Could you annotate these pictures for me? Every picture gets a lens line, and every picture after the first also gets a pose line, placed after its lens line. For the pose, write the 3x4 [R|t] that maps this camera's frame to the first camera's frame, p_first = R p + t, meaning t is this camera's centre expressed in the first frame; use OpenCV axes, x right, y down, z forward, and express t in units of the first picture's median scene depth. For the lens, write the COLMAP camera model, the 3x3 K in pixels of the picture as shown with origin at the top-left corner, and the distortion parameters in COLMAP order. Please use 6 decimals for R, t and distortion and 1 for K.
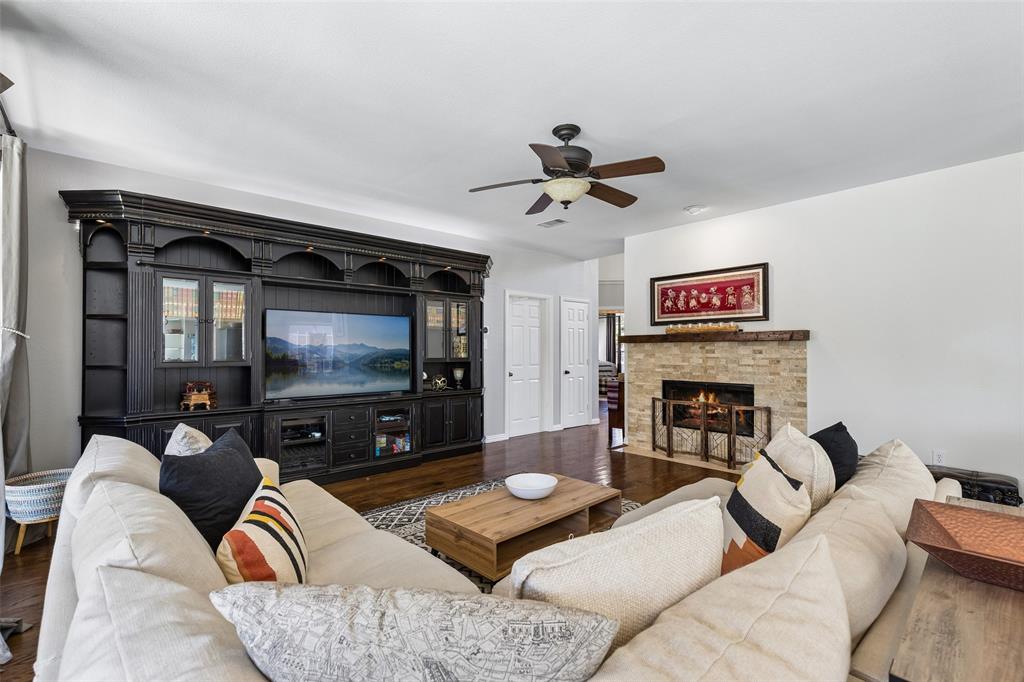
lens RADIAL K [[459.2, 0, 509.0], [0, 459.2, 346.9], [0, 0, 1]] dist [0.004957, 0.000043]
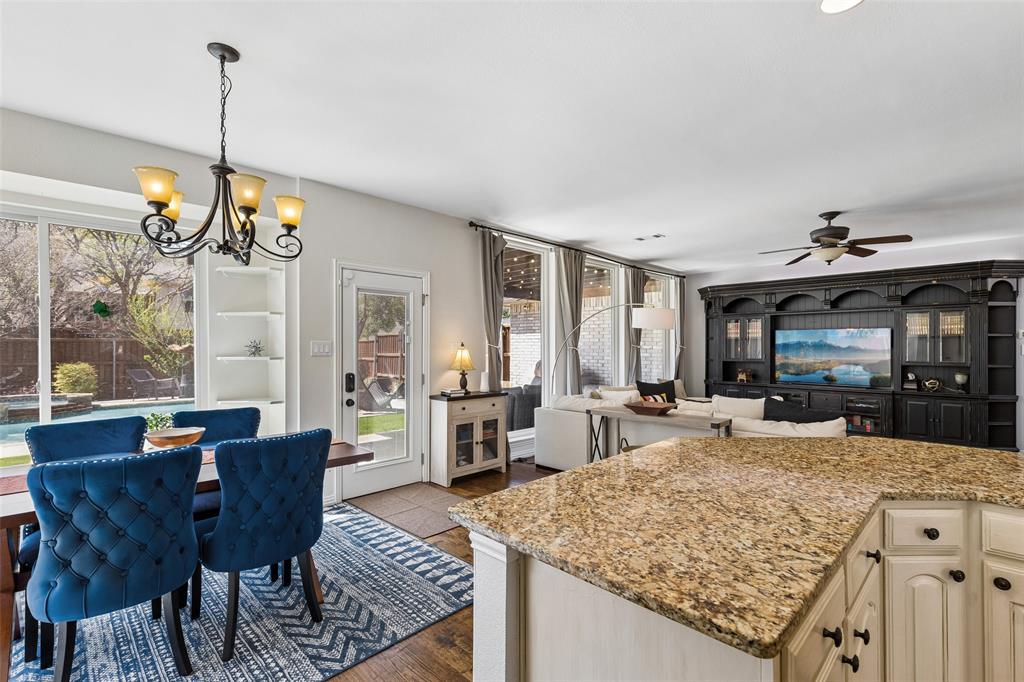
lens RADIAL K [[459.2, 0, 518.6], [0, 459.2, 350.9], [0, 0, 1]] dist [0.004957, 0.000043]
pose [[0.067484, 0.008129, -0.997687, 0.947465], [0.004537, 0.999954, 0.008454, -0.018455], [0.997710, -0.005097, 0.067444, -0.088688]]
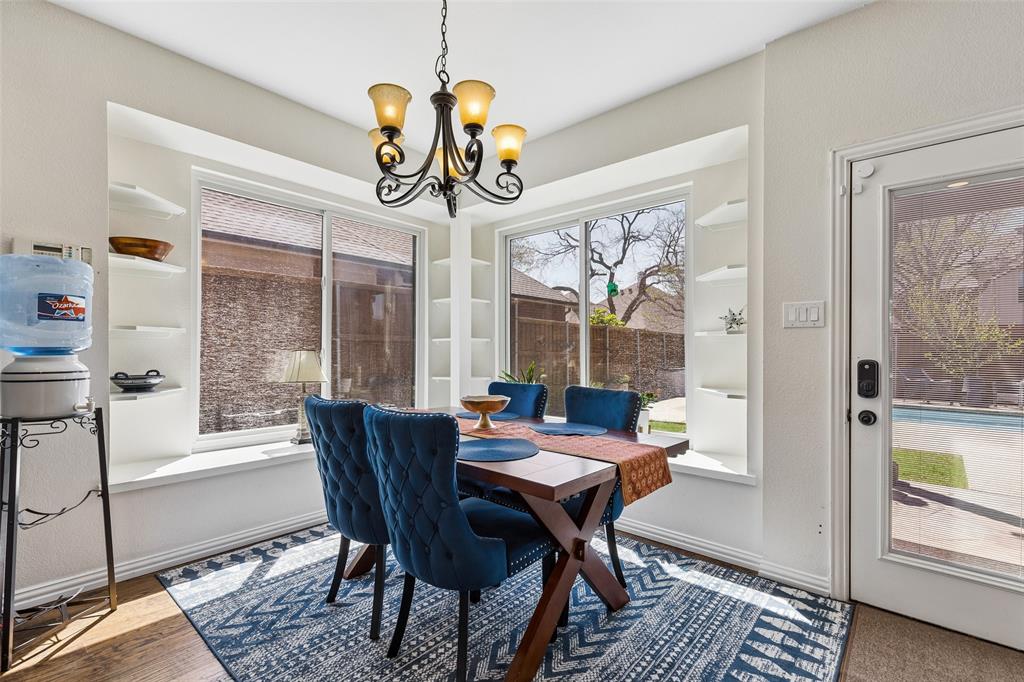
lens RADIAL K [[459.2, 0, 513.2], [0, 459.2, 348.6], [0, 0, 1]] dist [0.004957, 0.000043]
pose [[-0.991907, -0.004461, -0.126888, 0.511894], [-0.004203, 0.999989, -0.002307, 0.016364], [0.126897, -0.001755, -0.991914, 0.036712]]
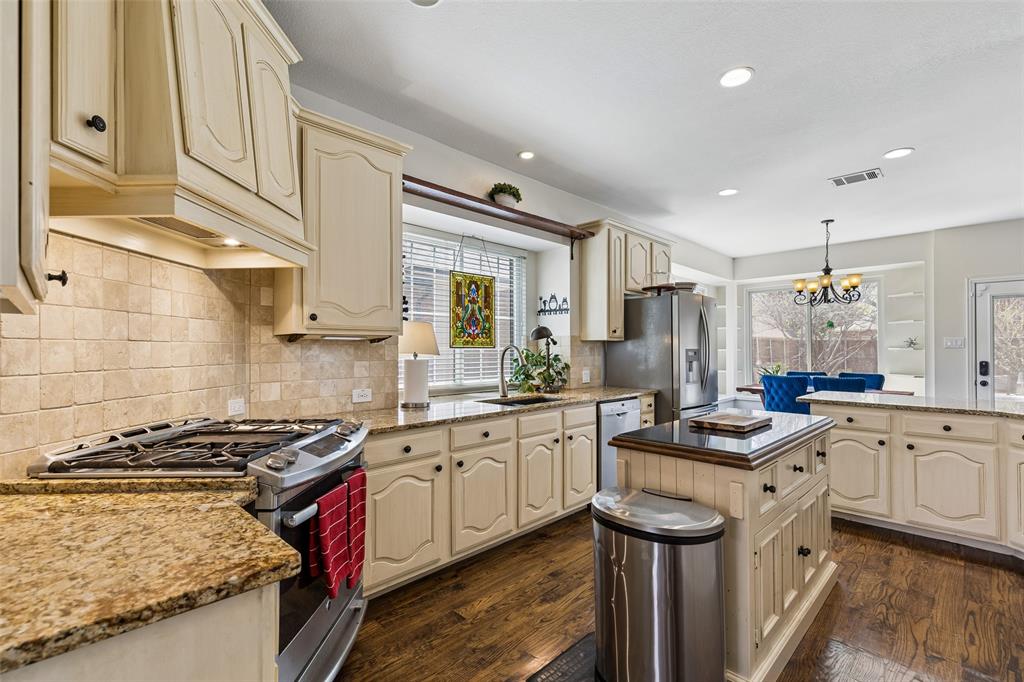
lens RADIAL K [[459.2, 0, 512.0], [0, 459.2, 347.2], [0, 0, 1]] dist [0.004957, 0.000043]
pose [[-0.997902, -0.001480, -0.064721, 1.277861], [-0.001037, 0.999976, -0.006878, 0.001314], [0.064730, -0.006796, -0.997880, 0.643050]]
